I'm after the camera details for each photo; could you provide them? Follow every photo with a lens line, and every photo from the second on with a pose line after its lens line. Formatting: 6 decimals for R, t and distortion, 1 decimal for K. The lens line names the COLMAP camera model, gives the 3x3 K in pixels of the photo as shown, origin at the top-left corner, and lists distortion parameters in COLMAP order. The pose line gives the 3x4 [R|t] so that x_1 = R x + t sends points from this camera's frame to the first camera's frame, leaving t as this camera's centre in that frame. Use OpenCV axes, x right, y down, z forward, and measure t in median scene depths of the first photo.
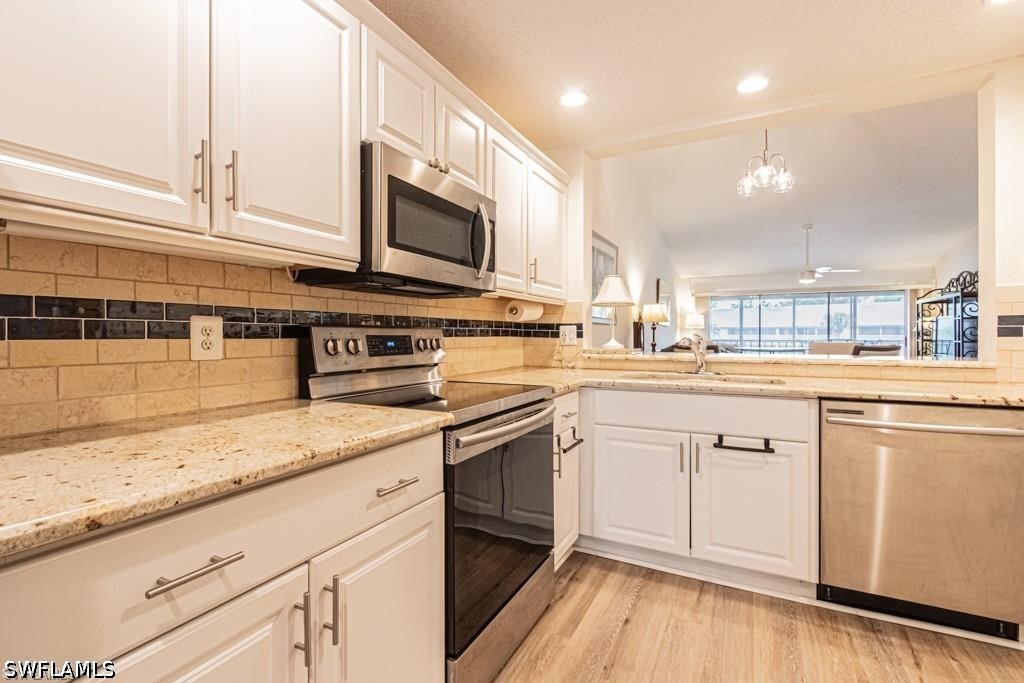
lens RADIAL K [[473.3, 0, 495.6], [0, 473.3, 336.1], [0, 0, 1]] dist [0.003328, -0.001038]
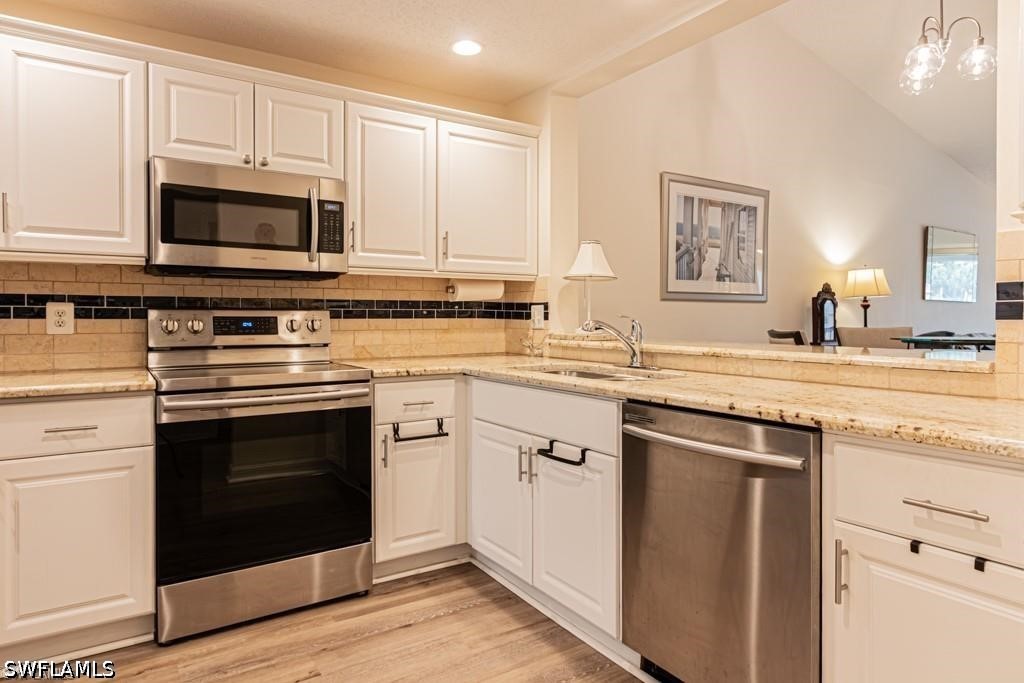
lens RADIAL K [[611.1, 0, 491.4], [0, 611.1, 320.9], [0, 0, 1]] dist [0.006355, -0.001860]
pose [[0.870903, 0.003900, -0.491439, 0.952666], [-0.001821, 0.999987, 0.004709, 0.000635], [0.491452, -0.003206, 0.870899, 0.041009]]
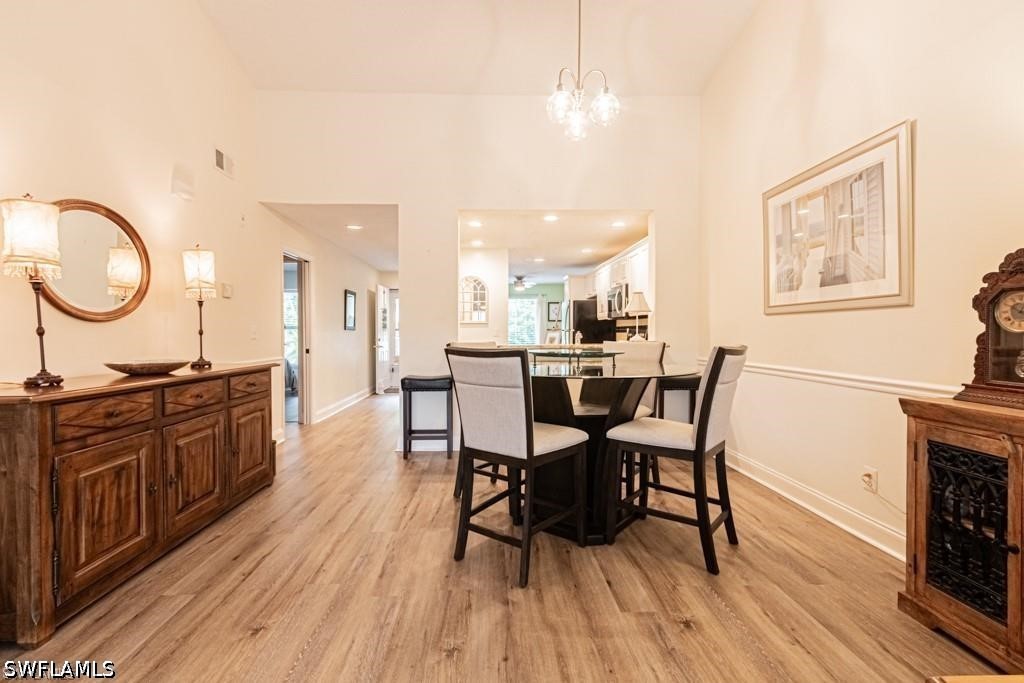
lens RADIAL K [[473.3, 0, 505.3], [0, 473.3, 336.0], [0, 0, 1]] dist [0.003328, -0.001038]
pose [[-0.861094, 0.009730, -0.508353, 2.158069], [0.006514, 0.999946, 0.008106, -0.005967], [0.508404, 0.003668, -0.861111, 3.270105]]
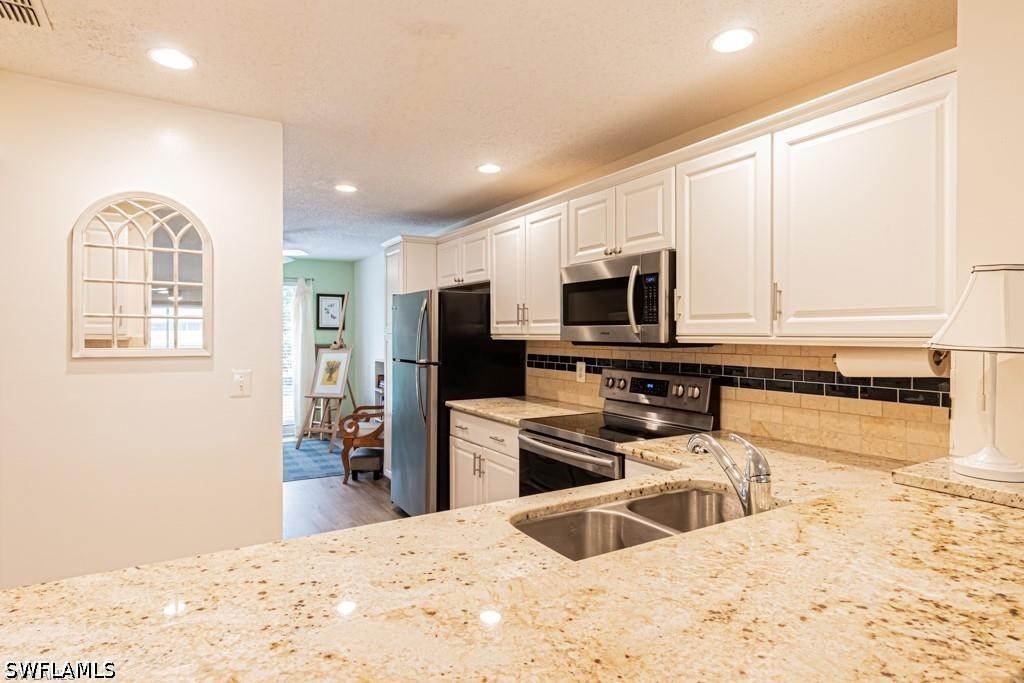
lens RADIAL K [[562.7, 0, 510.3], [0, 562.7, 338.4], [0, 0, 1]] dist [0.004444, -0.001361]
pose [[-0.509311, 0.008205, -0.860544, 1.236676], [-0.001774, 0.999942, 0.010584, -0.122884], [0.860581, 0.006917, -0.509267, 1.416262]]
